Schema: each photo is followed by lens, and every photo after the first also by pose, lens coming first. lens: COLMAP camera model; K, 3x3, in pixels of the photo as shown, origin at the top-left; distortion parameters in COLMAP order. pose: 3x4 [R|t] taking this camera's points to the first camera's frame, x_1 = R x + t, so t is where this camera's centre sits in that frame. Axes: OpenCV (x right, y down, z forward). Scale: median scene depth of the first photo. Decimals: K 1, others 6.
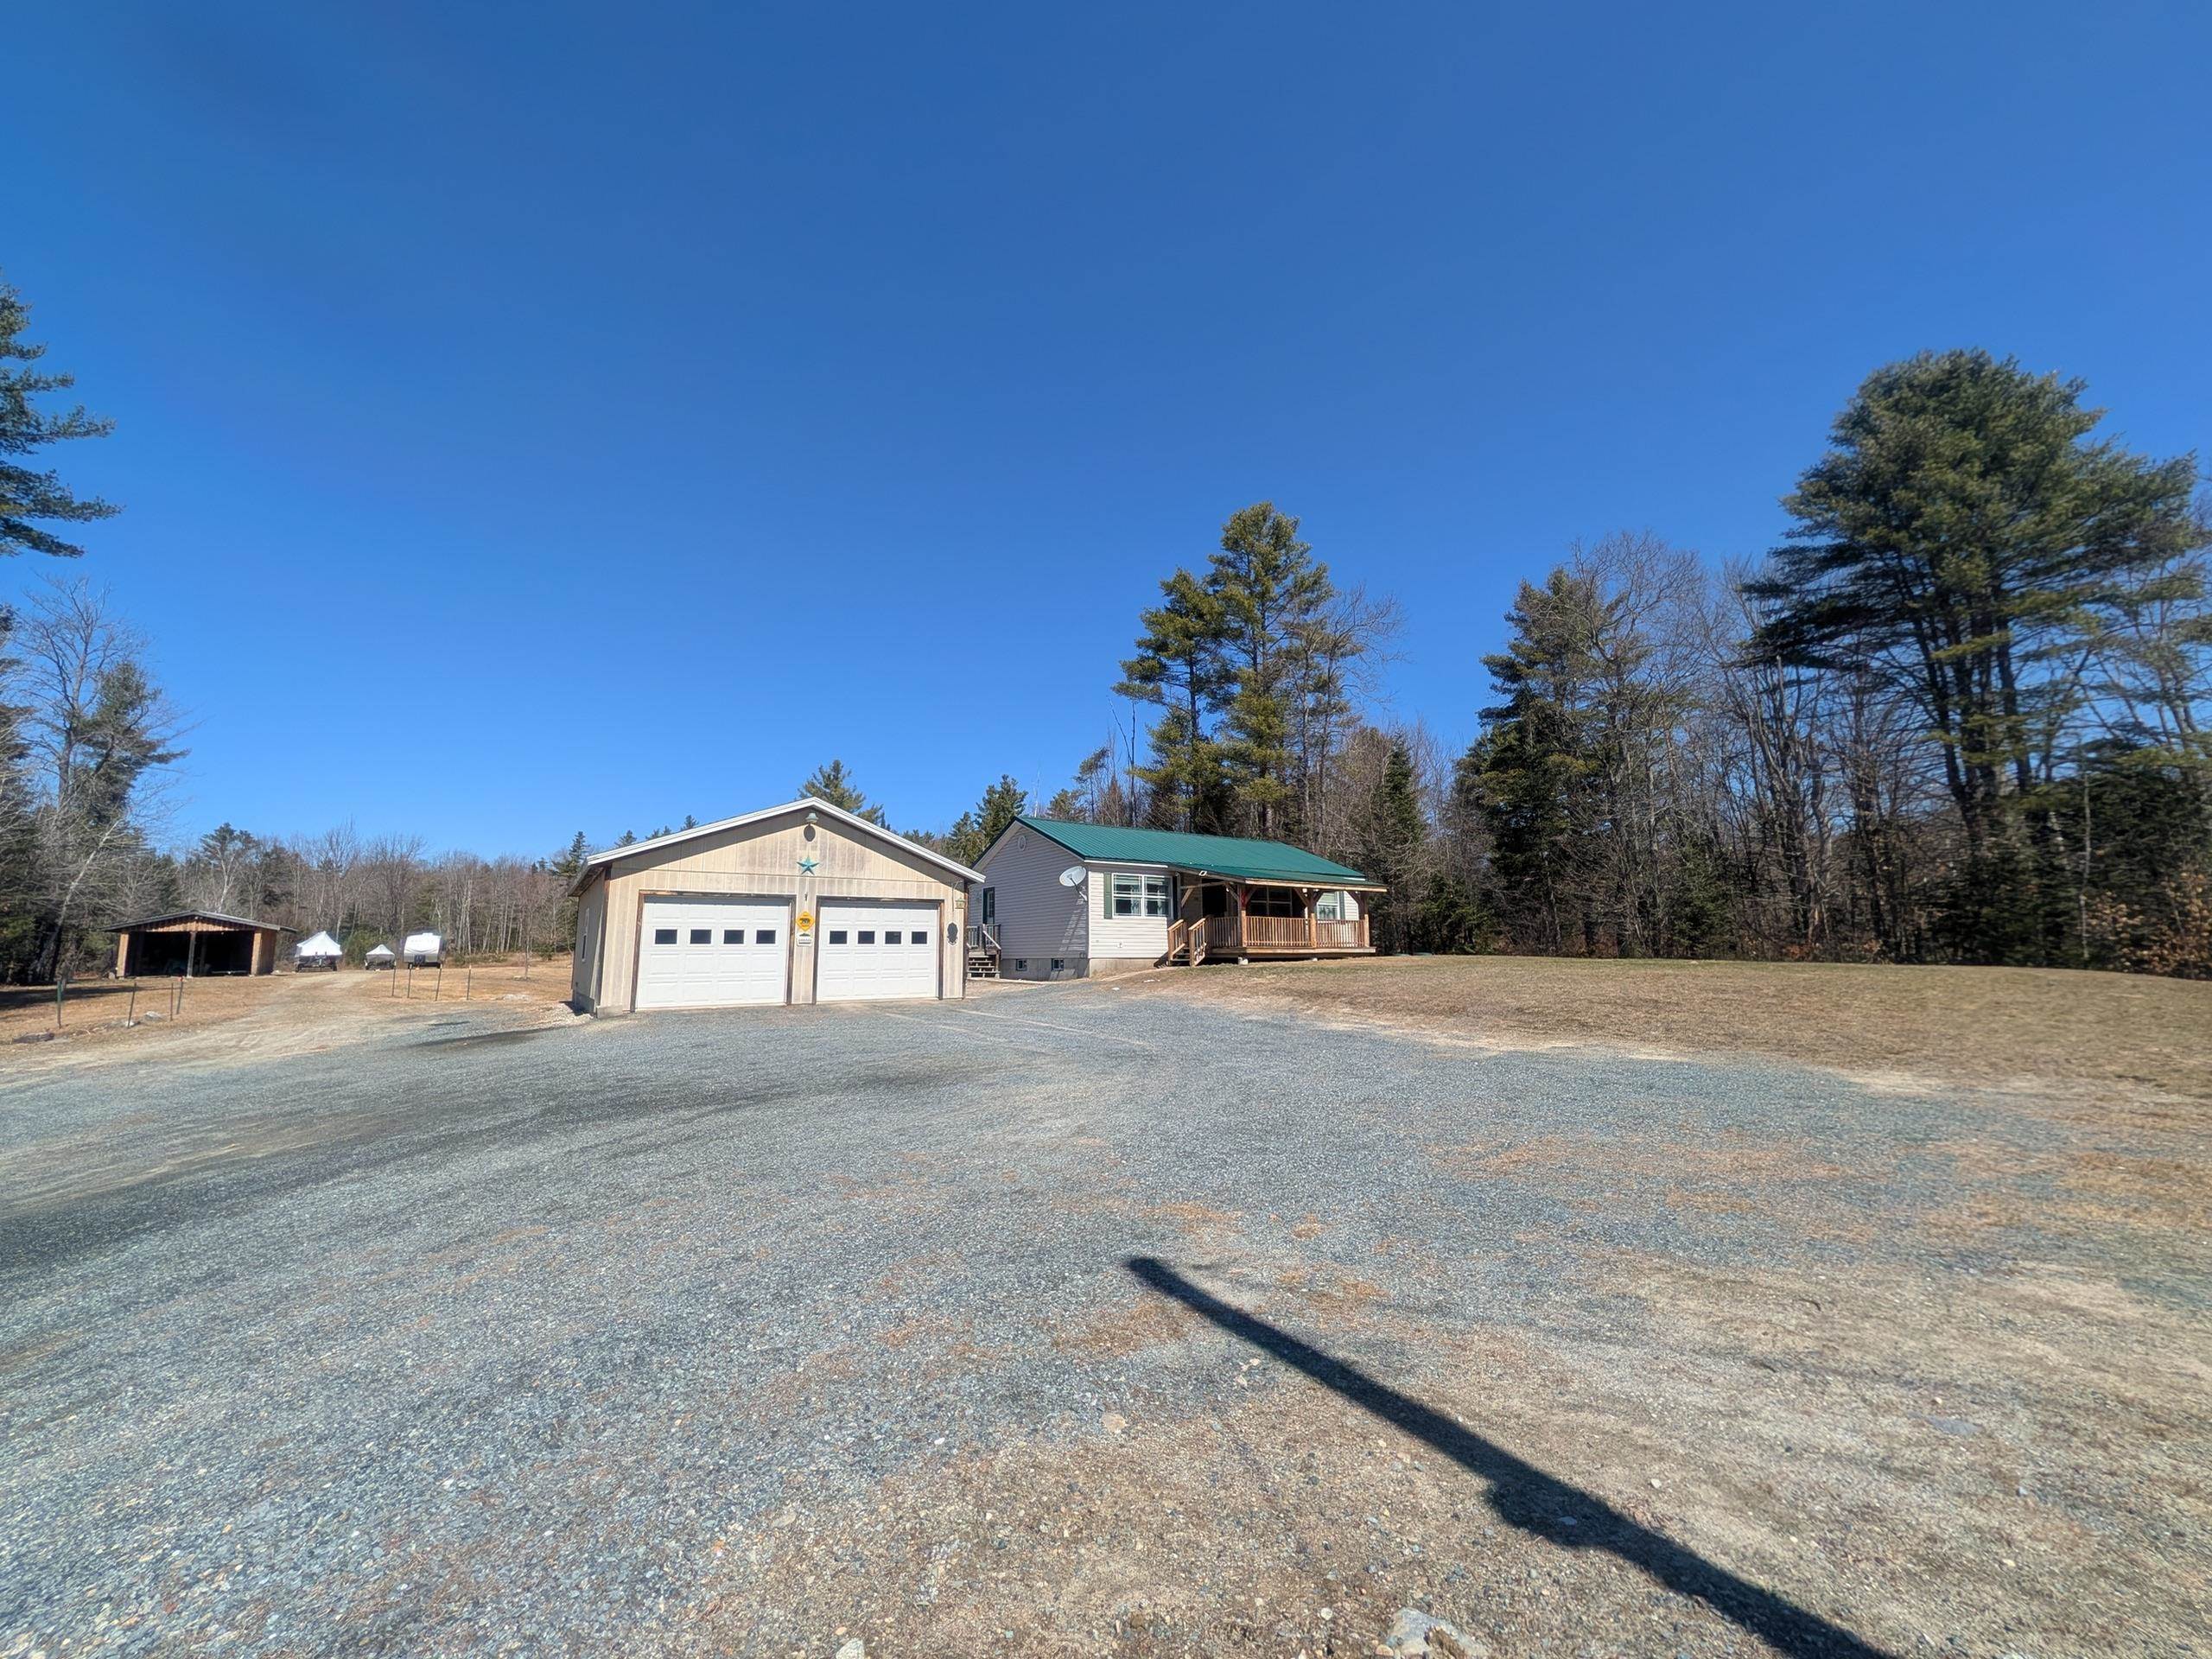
lens RADIAL K [[868.3, 0, 1091.6], [0, 868.3, 822.4], [0, 0, 1]] dist [0.010017, 0.001002]
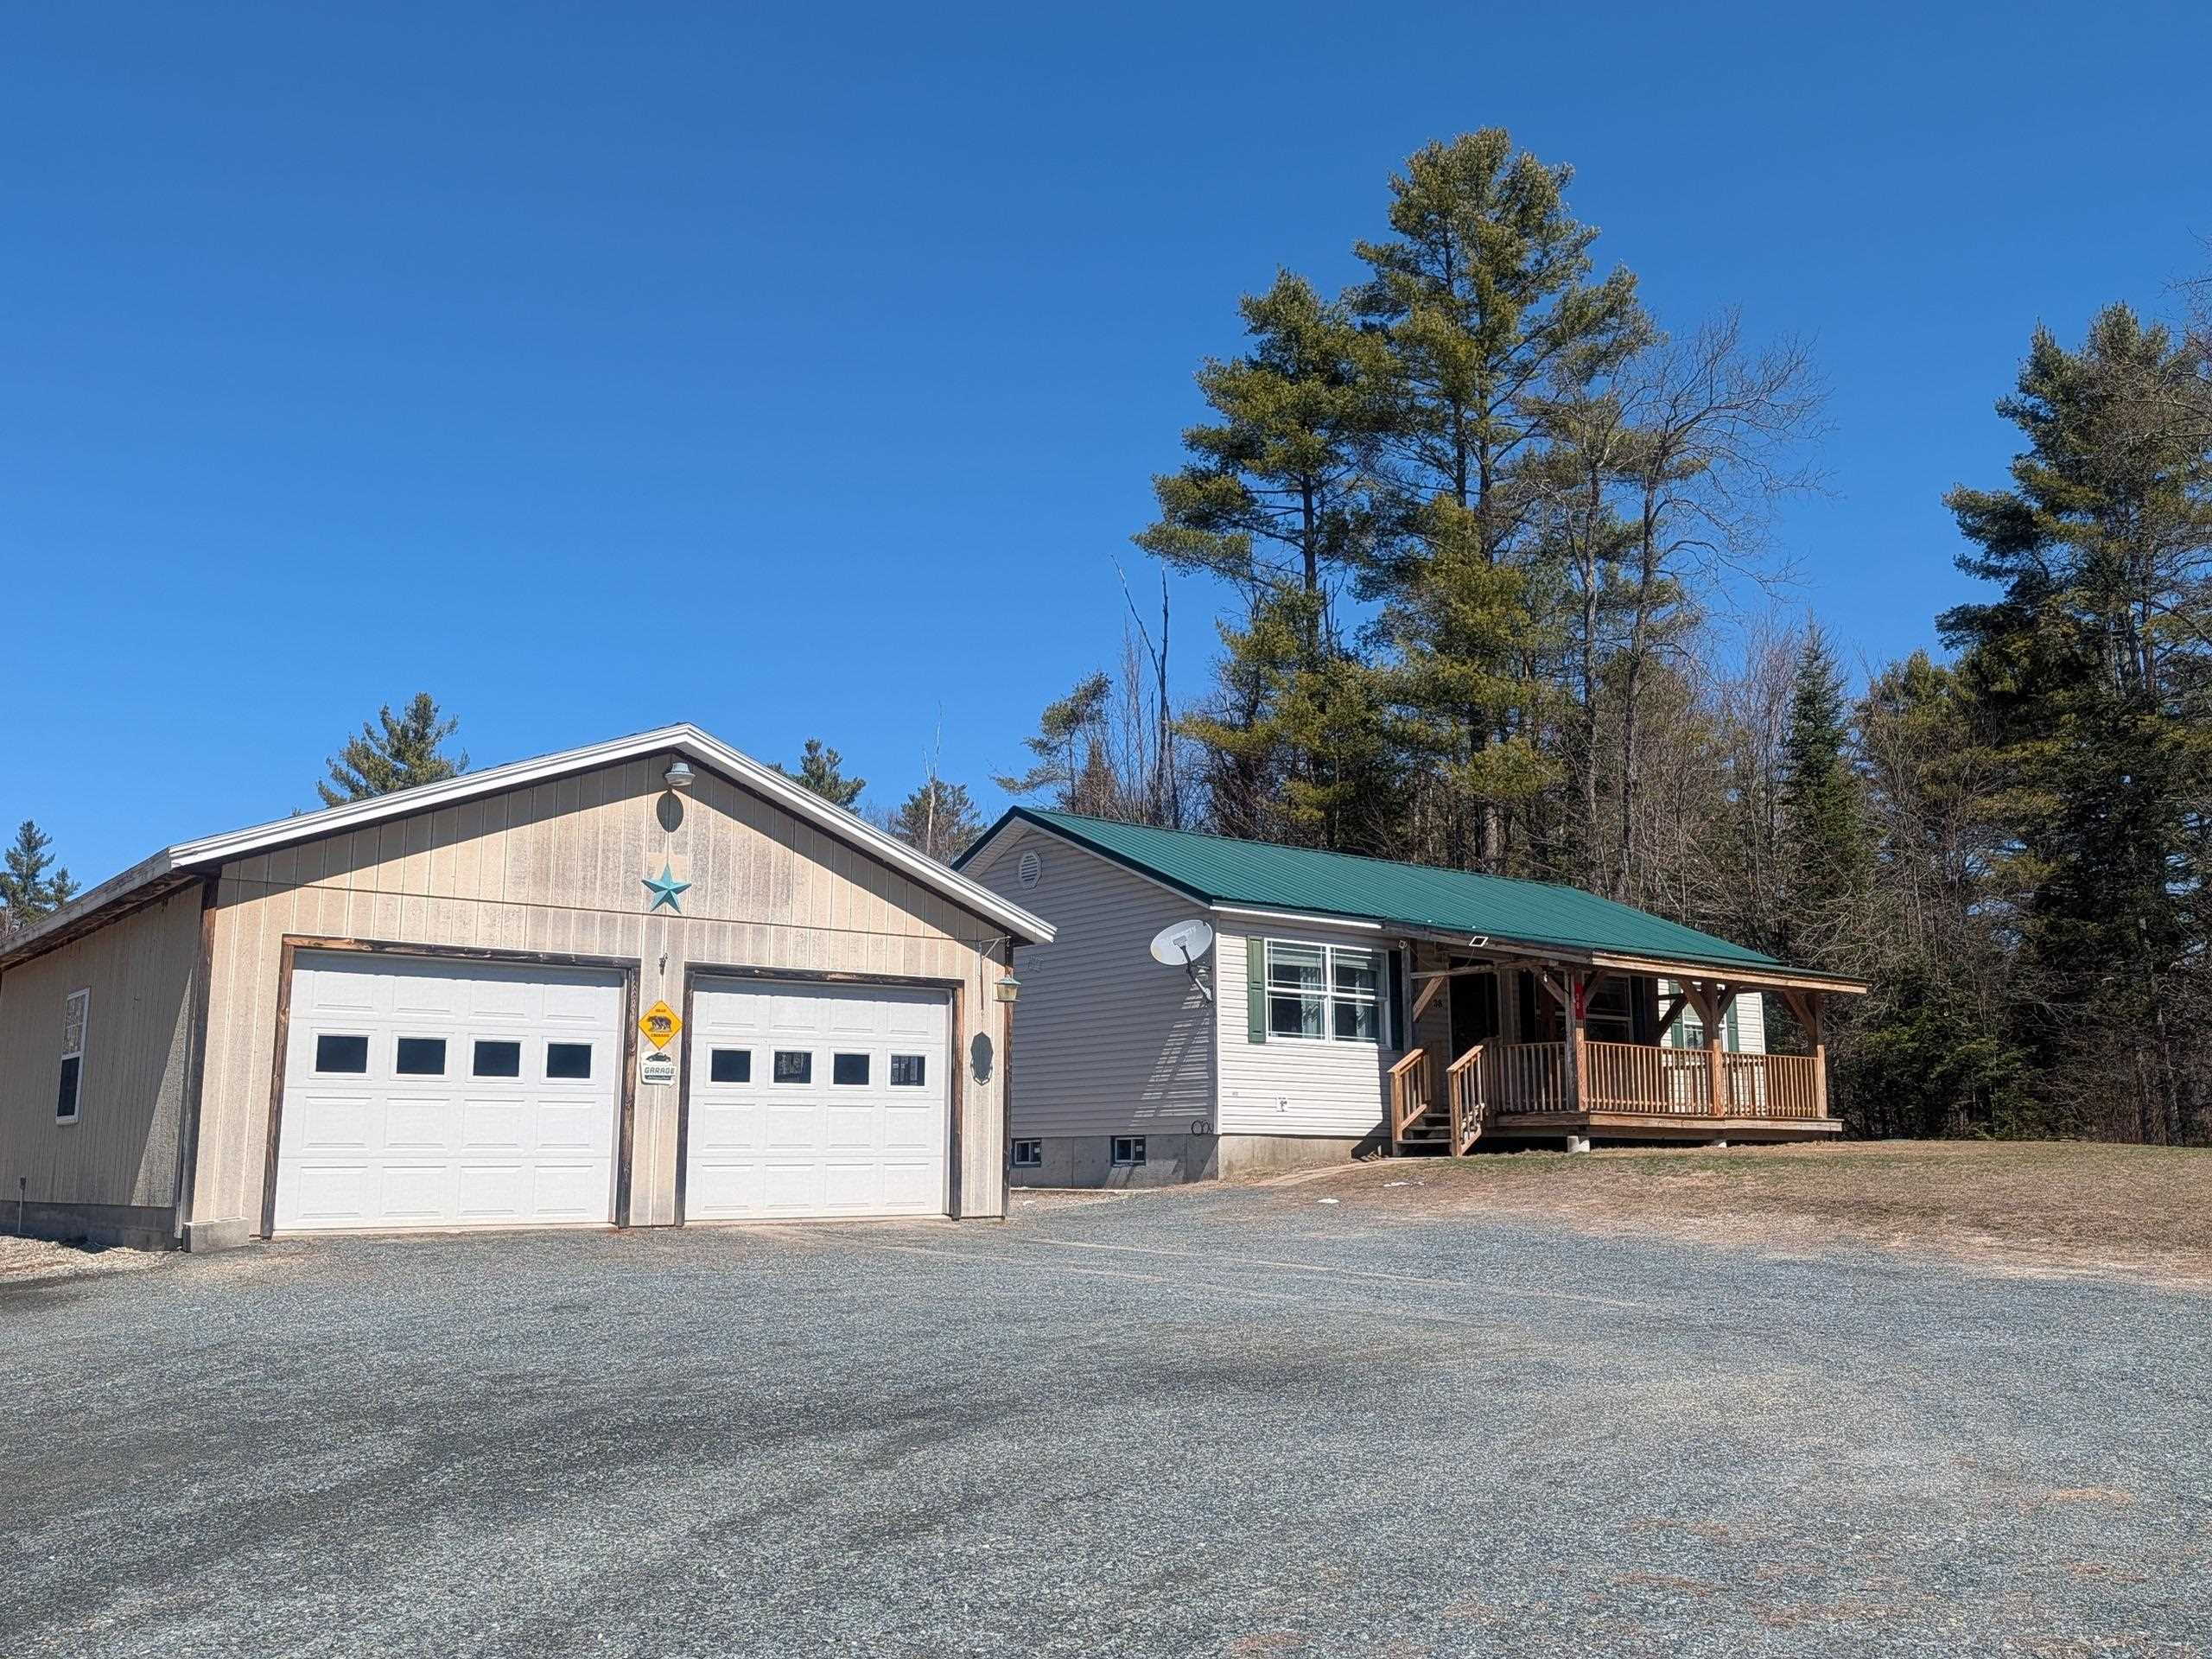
lens RADIAL K [[1945.9, 0, 1110.8], [0, 1945.9, 841.0], [0, 0, 1]] dist [0.054994, -0.027777]
pose [[0.996308, 0.020311, 0.083418, -0.082613], [-0.019289, 0.999729, -0.013034, 0.014797], [-0.083660, 0.011377, 0.996429, 0.025082]]
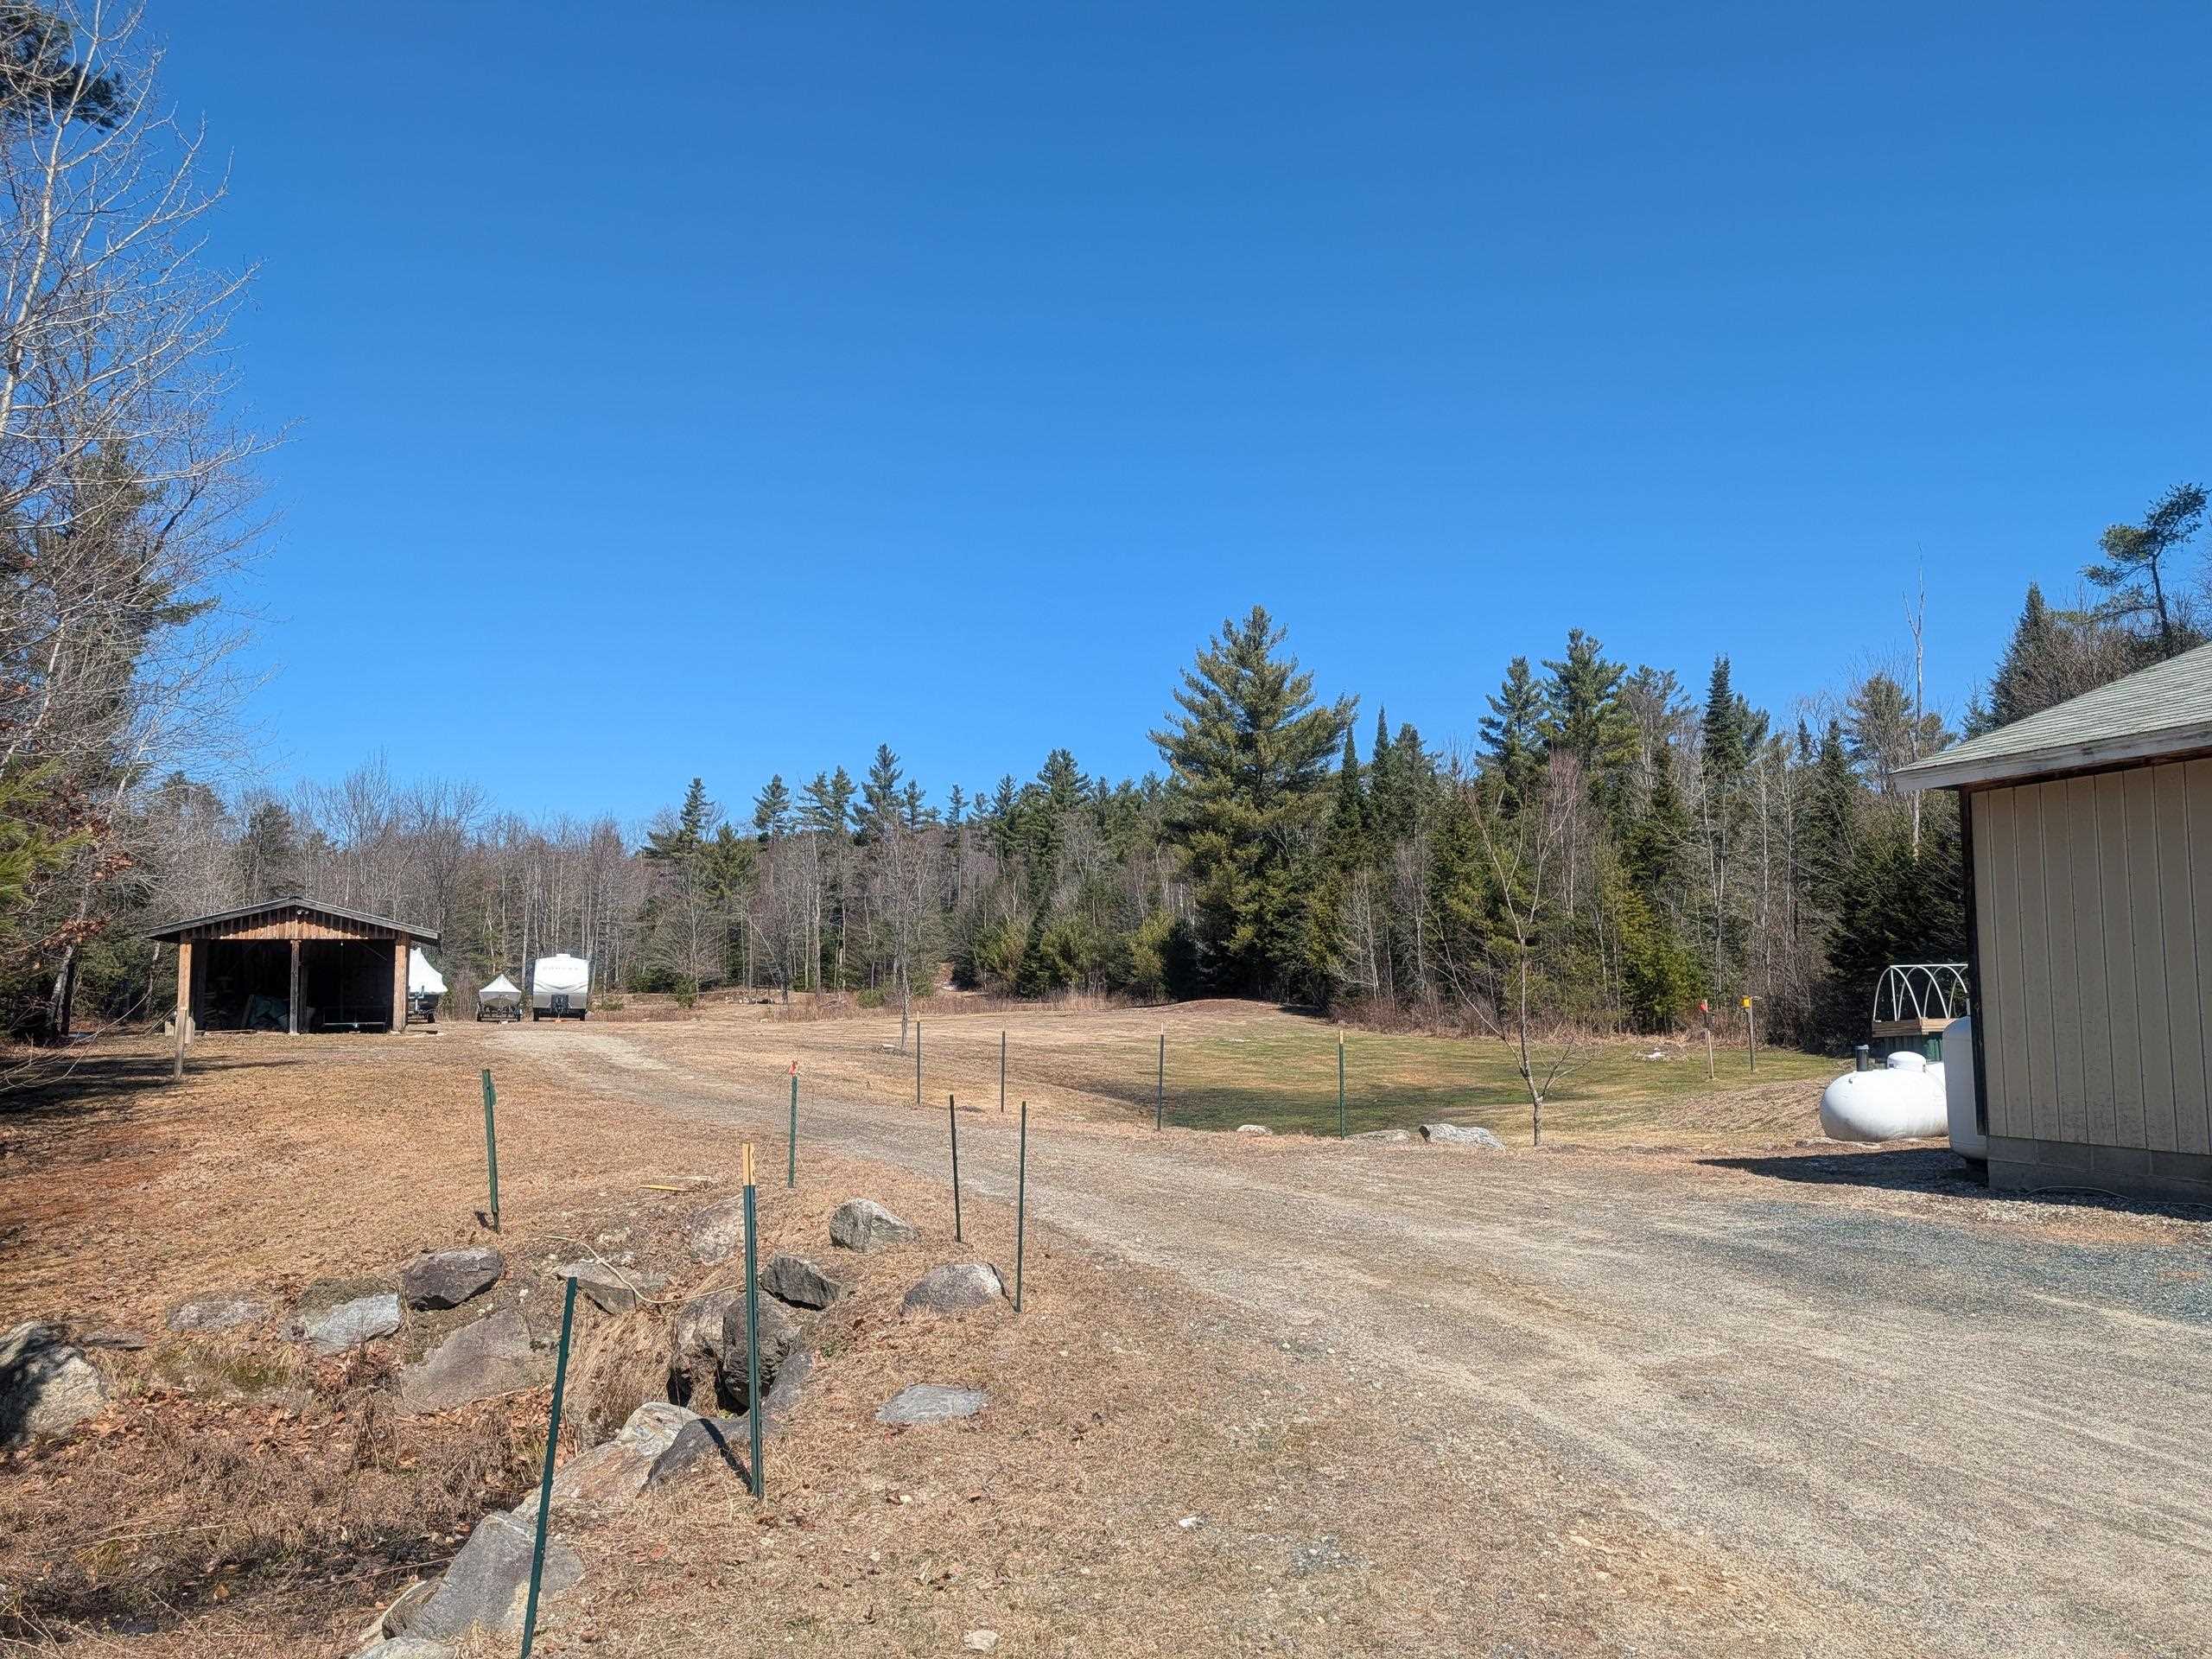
lens RADIAL K [[1615.8, 0, 1116.7], [0, 1615.8, 810.1], [0, 0, 1]] dist [0.057897, -0.013379]
pose [[0.971963, -0.013457, -0.234749, -0.379122], [0.020284, 0.999438, 0.026693, 0.038388], [0.234258, -0.030706, 0.971689, 0.234803]]
